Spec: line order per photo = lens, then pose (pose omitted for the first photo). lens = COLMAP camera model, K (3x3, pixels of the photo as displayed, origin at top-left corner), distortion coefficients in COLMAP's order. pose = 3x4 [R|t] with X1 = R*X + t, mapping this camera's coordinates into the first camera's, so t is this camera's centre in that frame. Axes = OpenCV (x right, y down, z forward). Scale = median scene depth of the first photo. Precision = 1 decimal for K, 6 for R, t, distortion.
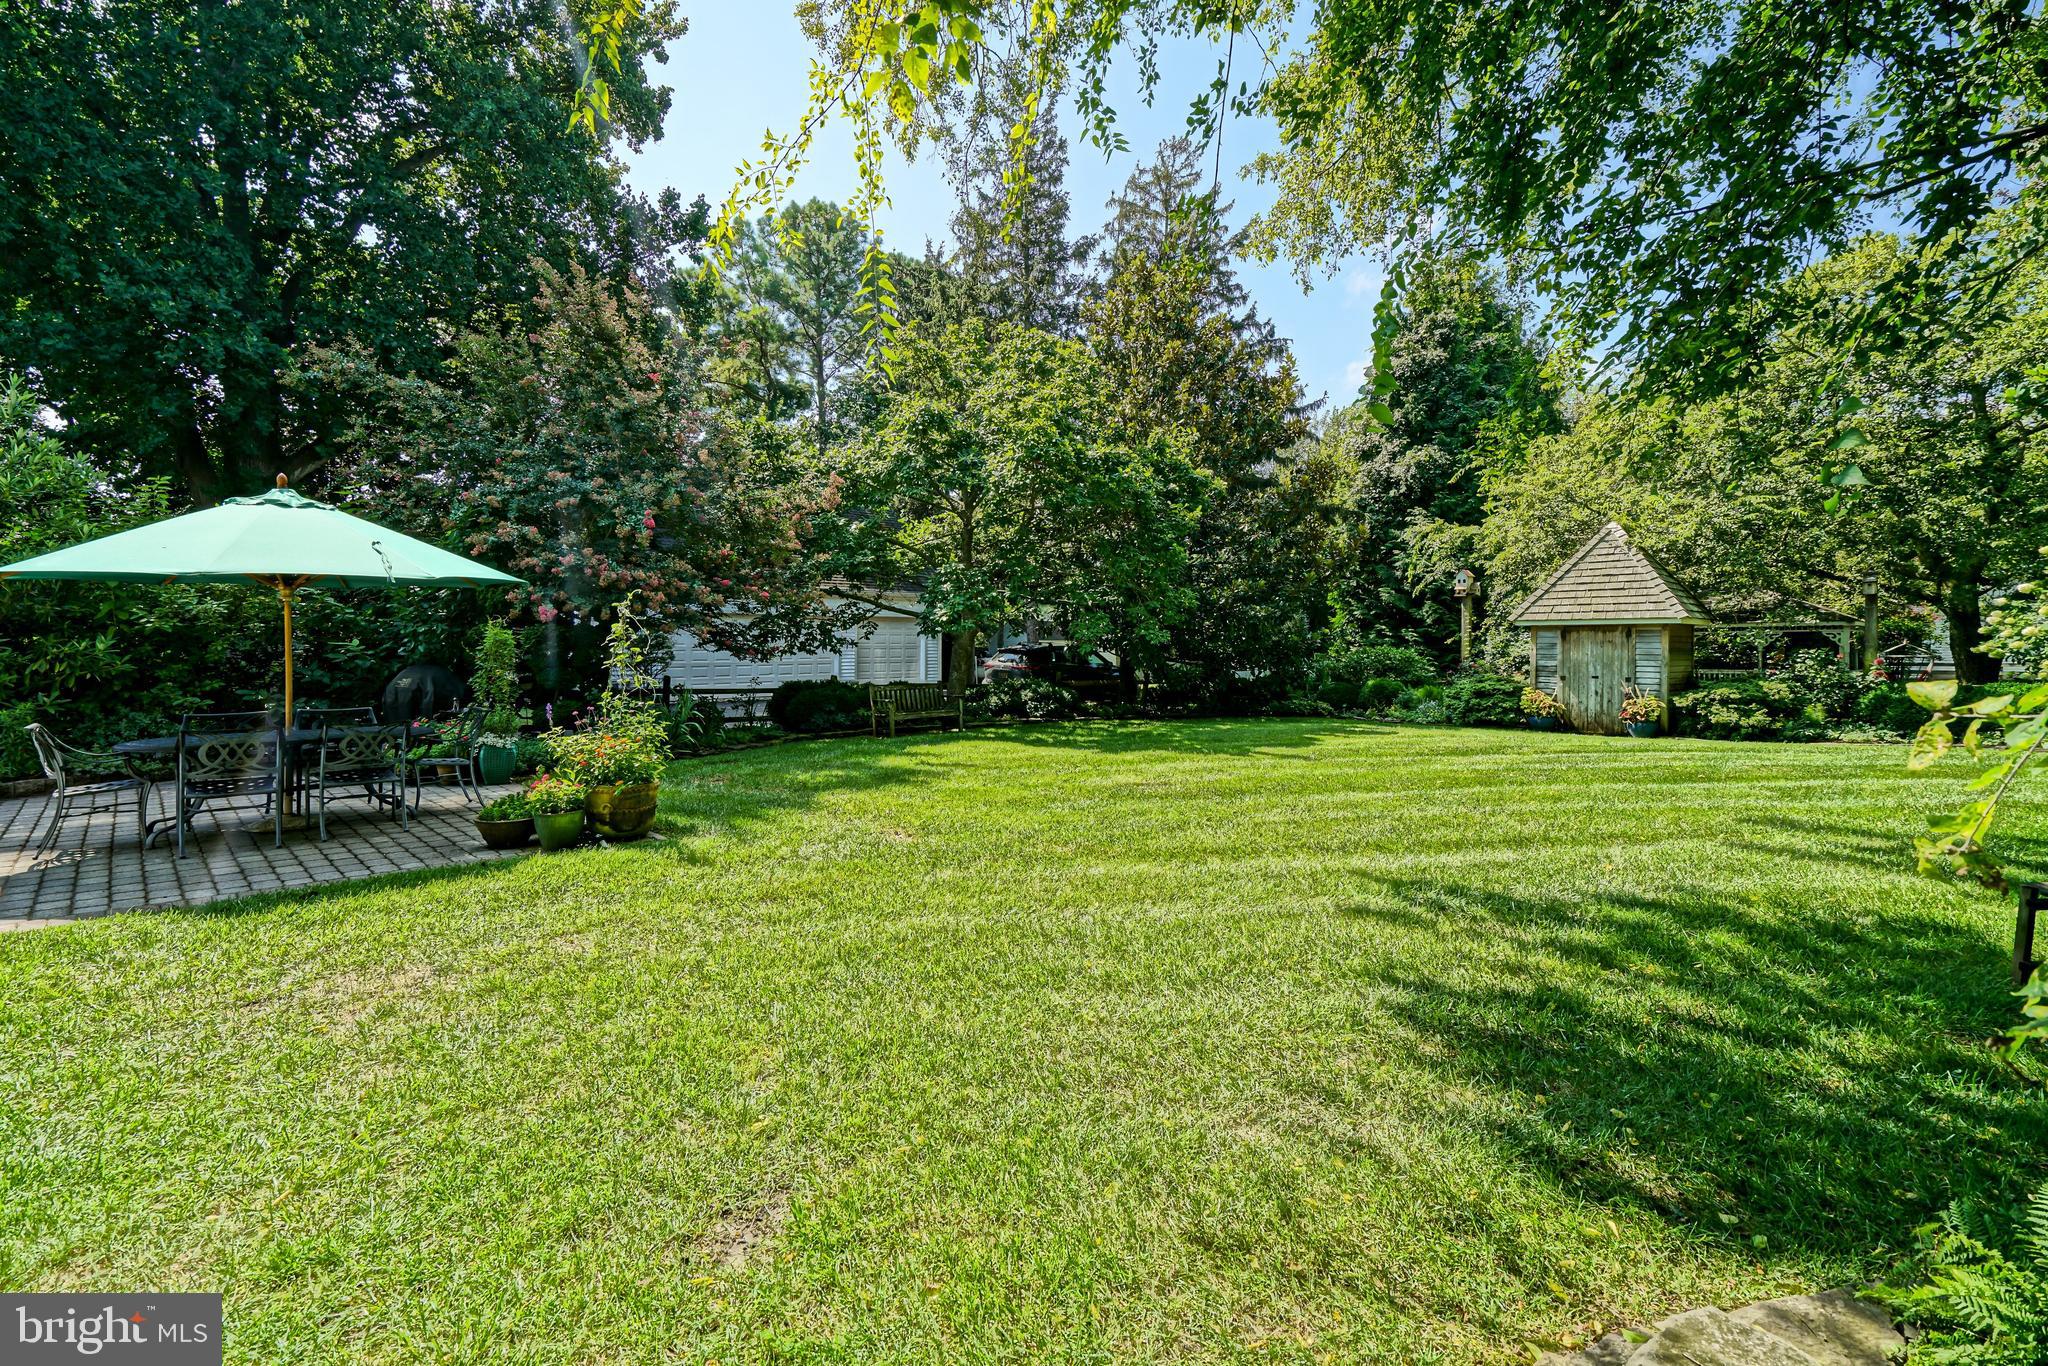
lens RADIAL K [[928.6, 0, 971.2], [0, 928.6, 666.4], [0, 0, 1]] dist [0.043220, -0.000968]
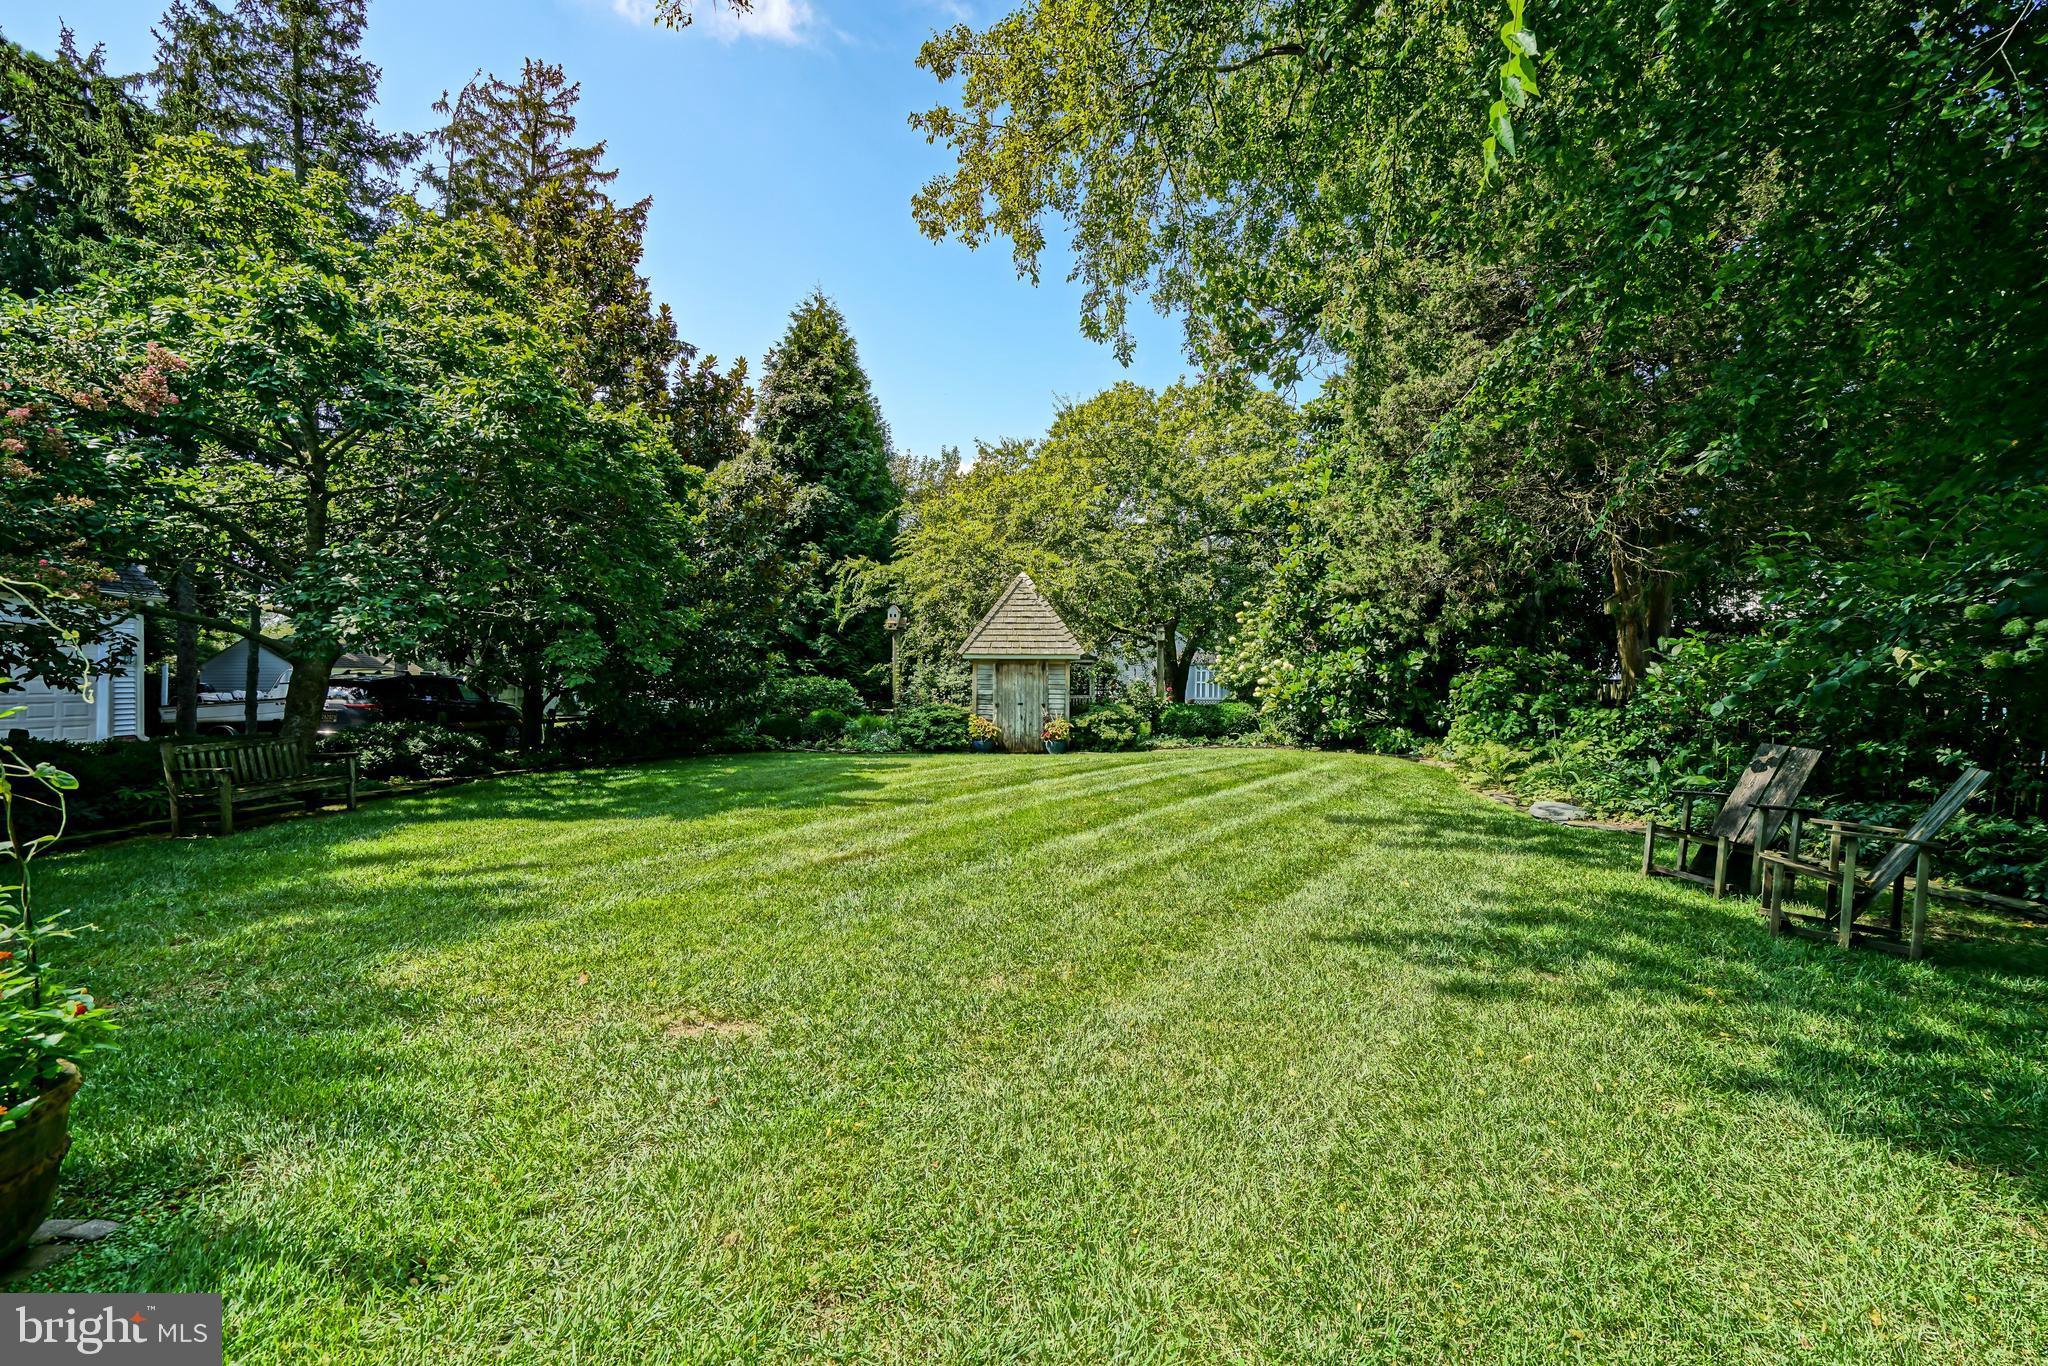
lens RADIAL K [[928.6, 0, 1024.2], [0, 928.6, 678.2], [0, 0, 1]] dist [0.043220, -0.000968]
pose [[0.695530, 0.001895, 0.718494, -0.125825], [0.014478, 0.999757, -0.016652, -0.001102], [-0.718351, 0.021984, 0.695334, 0.170182]]
